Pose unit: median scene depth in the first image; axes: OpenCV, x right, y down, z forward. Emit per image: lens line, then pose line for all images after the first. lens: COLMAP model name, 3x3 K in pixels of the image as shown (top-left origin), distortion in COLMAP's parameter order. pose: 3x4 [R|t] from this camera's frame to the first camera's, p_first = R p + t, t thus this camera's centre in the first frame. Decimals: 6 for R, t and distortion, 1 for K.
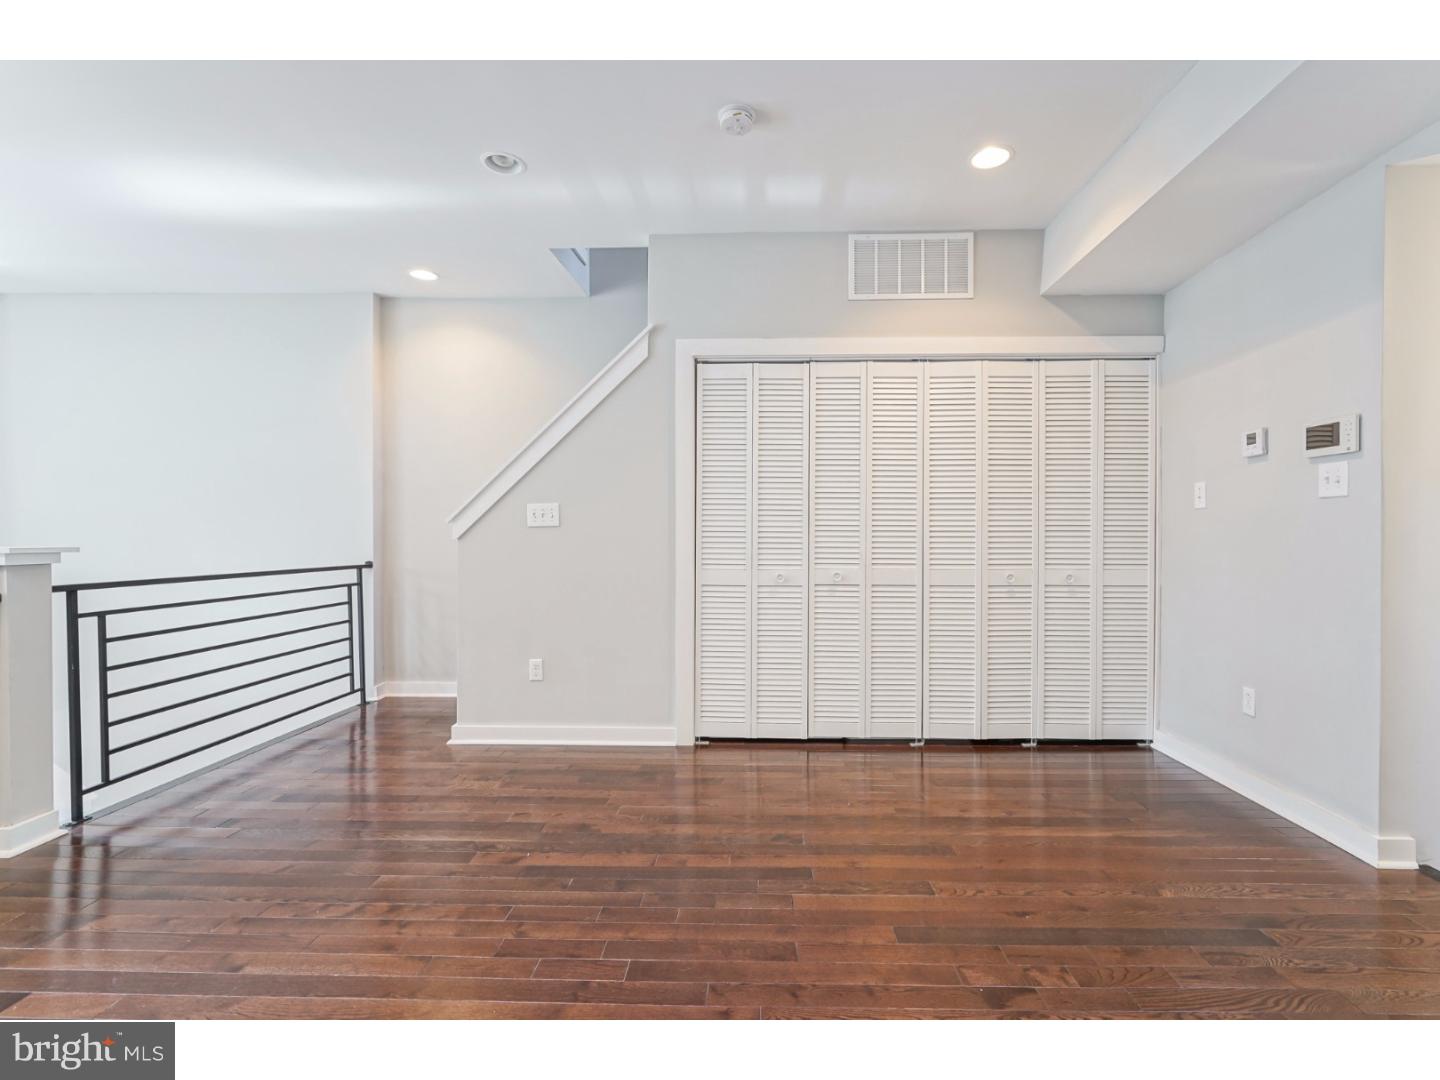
lens RADIAL K [[657.0, 0, 749.2], [0, 657.0, 549.6], [0, 0, 1]] dist [-0.004825, 0.000337]
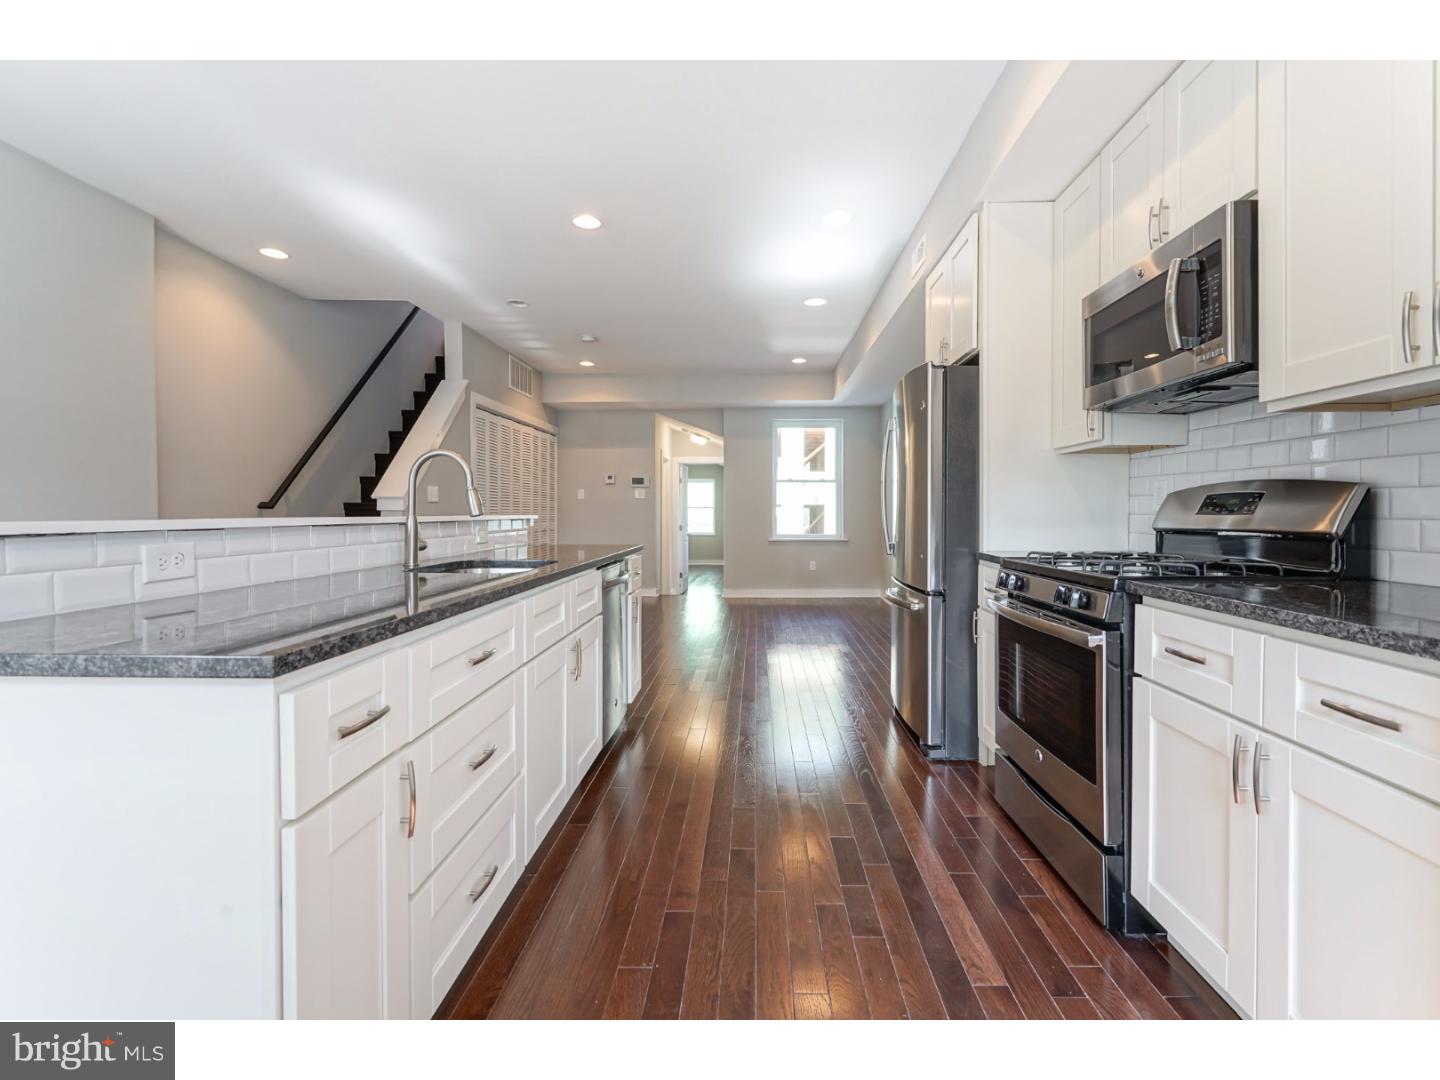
lens RADIAL K [[657.0, 0, 749.2], [0, 657.0, 549.6], [0, 0, 1]] dist [-0.004825, 0.000337]
pose [[-0.027625, -0.064006, 0.997567, -1.798943], [0.012158, 0.997853, 0.064361, -0.016431], [-0.999544, 0.013906, -0.026788, 0.333101]]
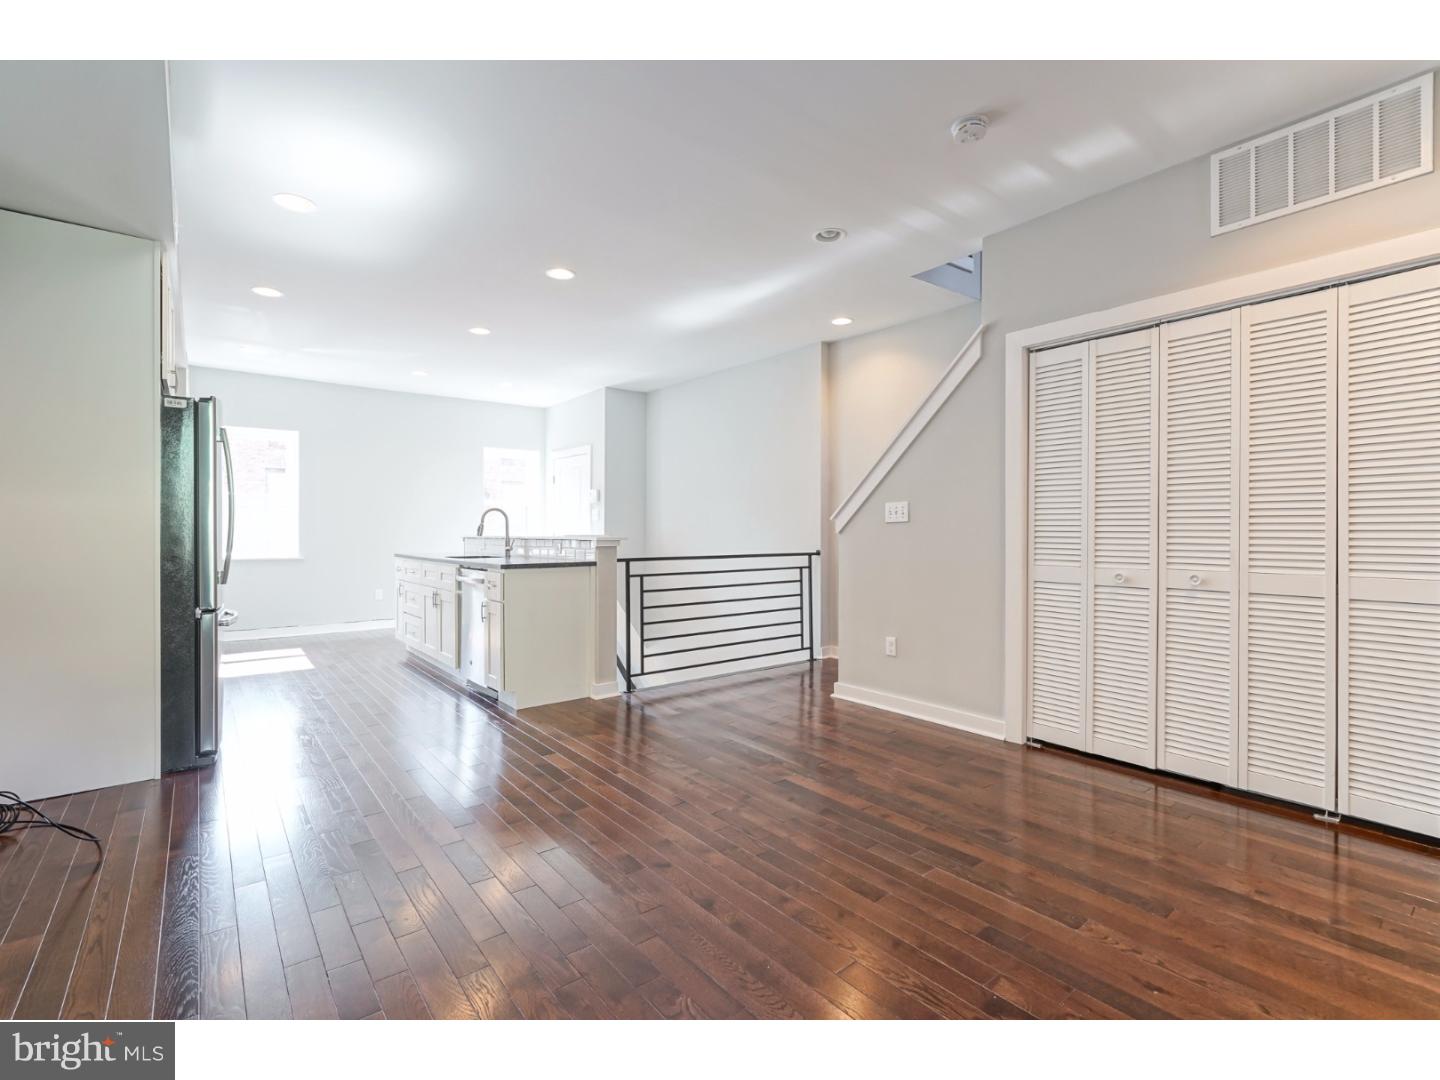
lens RADIAL K [[655.4, 0, 720.0], [0, 655.4, 540.0], [0, 0, 1]] dist [-0.002064, 0.000597]
pose [[0.646738, 0.009127, -0.762657, 0.368346], [-0.012926, 0.999916, 0.001004, -0.001324], [0.762603, 0.009209, 0.646802, 0.023634]]
